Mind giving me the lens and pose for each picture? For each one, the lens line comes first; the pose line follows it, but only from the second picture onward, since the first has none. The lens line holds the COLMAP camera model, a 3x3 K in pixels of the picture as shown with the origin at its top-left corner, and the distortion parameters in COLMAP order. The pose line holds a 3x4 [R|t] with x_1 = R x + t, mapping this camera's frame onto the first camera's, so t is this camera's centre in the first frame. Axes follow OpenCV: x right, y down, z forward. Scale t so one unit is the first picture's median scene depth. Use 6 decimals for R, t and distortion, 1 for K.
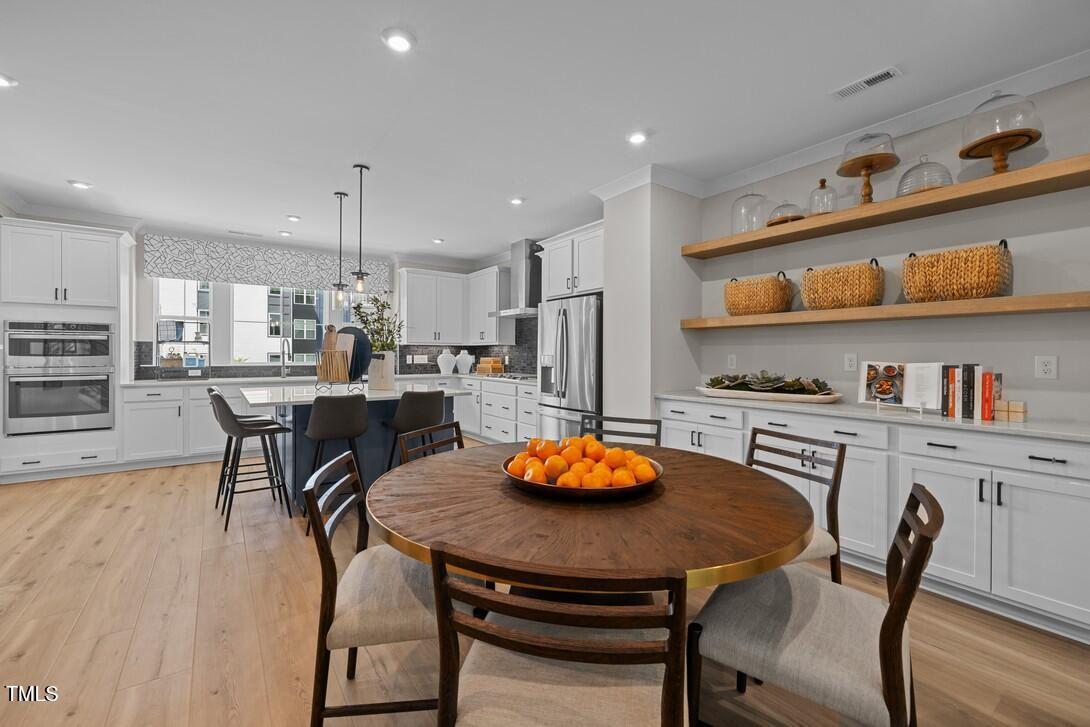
lens RADIAL K [[456.8, 0, 543.8], [0, 456.8, 357.3], [0, 0, 1]] dist [-0.000397, 0.001019]
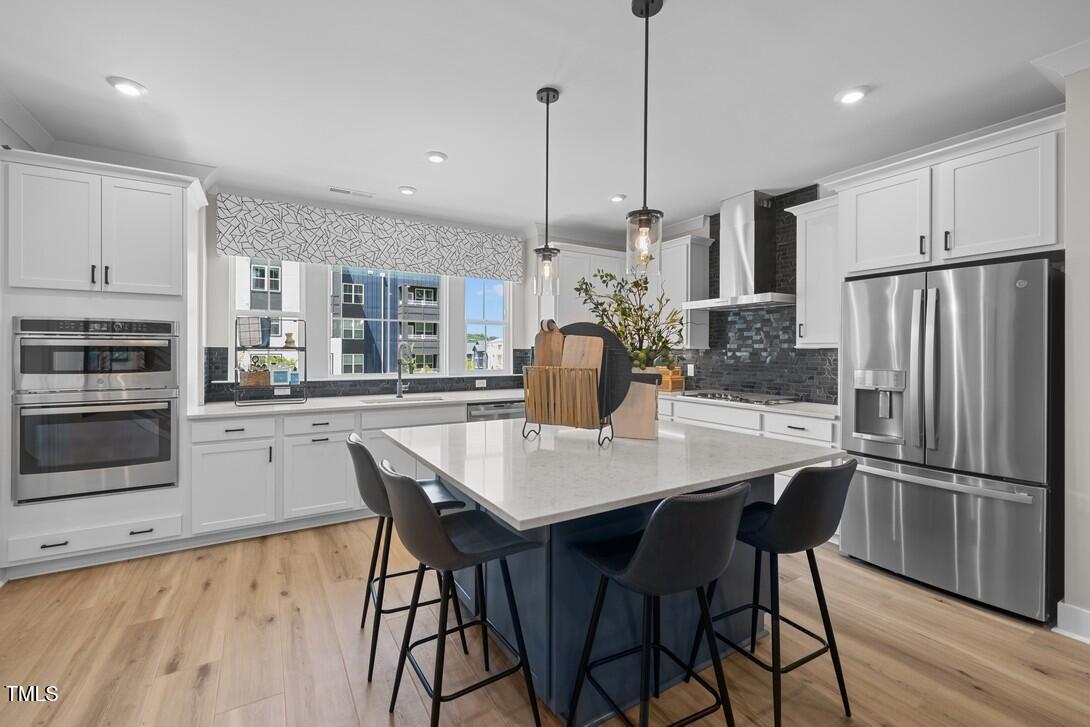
lens RADIAL K [[456.8, 0, 536.7], [0, 456.8, 354.0], [0, 0, 1]] dist [-0.000397, 0.001019]
pose [[0.996642, -0.002108, -0.081856, -0.389570], [0.001775, 0.999990, -0.004138, -0.024694], [0.081864, 0.003979, 0.996636, 0.405327]]
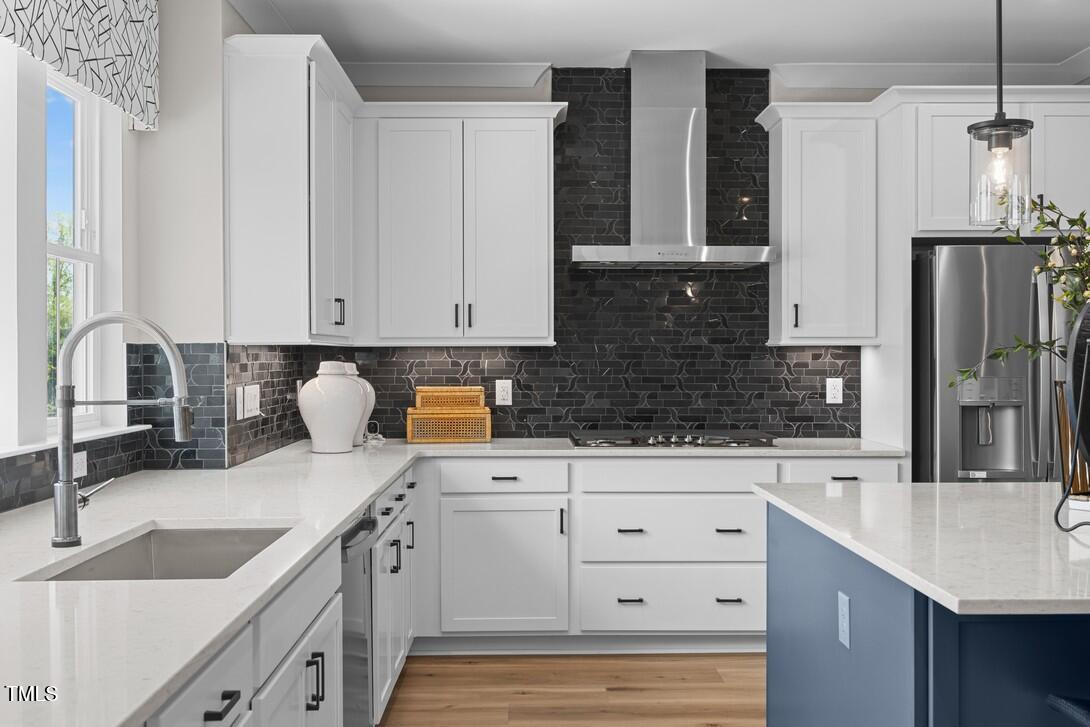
lens RADIAL K [[1042.5, 0, 545.2], [0, 1042.5, 358.2], [0, 0, 1]] dist [-0.000437, 0.000000]
pose [[0.560251, -0.011757, 0.828240, -1.008847], [0.010246, 0.999921, 0.007263, -0.034477], [-0.828260, 0.004417, 0.560327, 0.836708]]
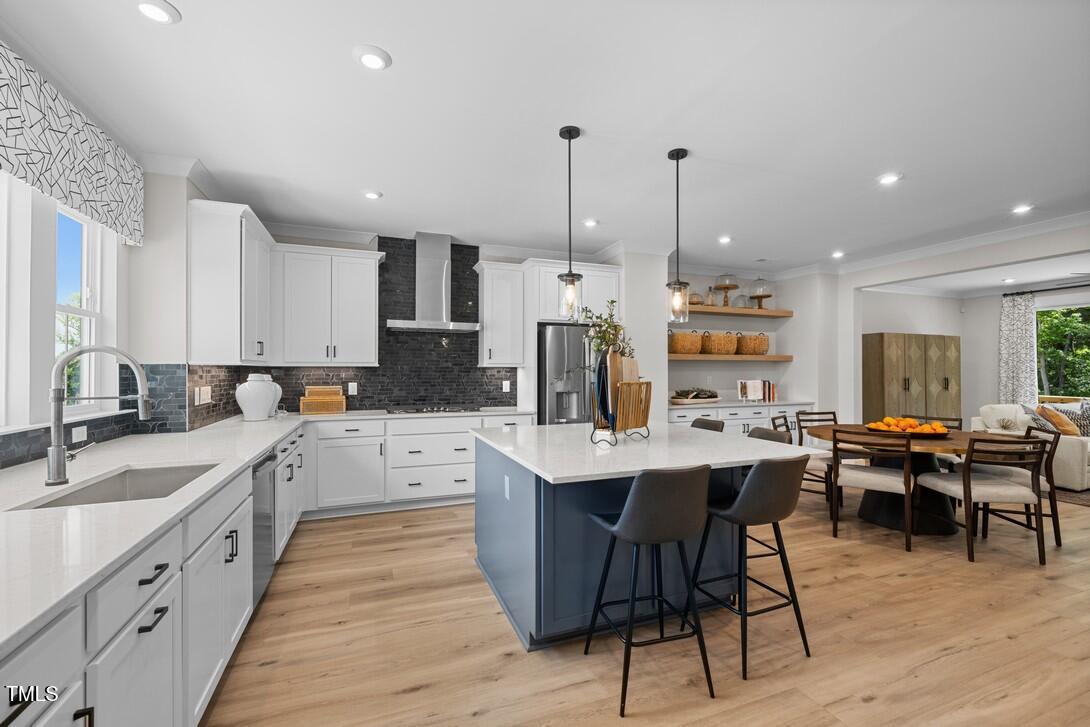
lens RADIAL K [[456.8, 0, 543.6], [0, 456.8, 365.5], [0, 0, 1]] dist [-0.000397, 0.001019]
pose [[0.242686, 0.003185, 0.970100, -0.995314], [0.005805, 0.999972, -0.004735, -0.034645], [-0.970087, 0.006781, 0.242661, 0.837871]]
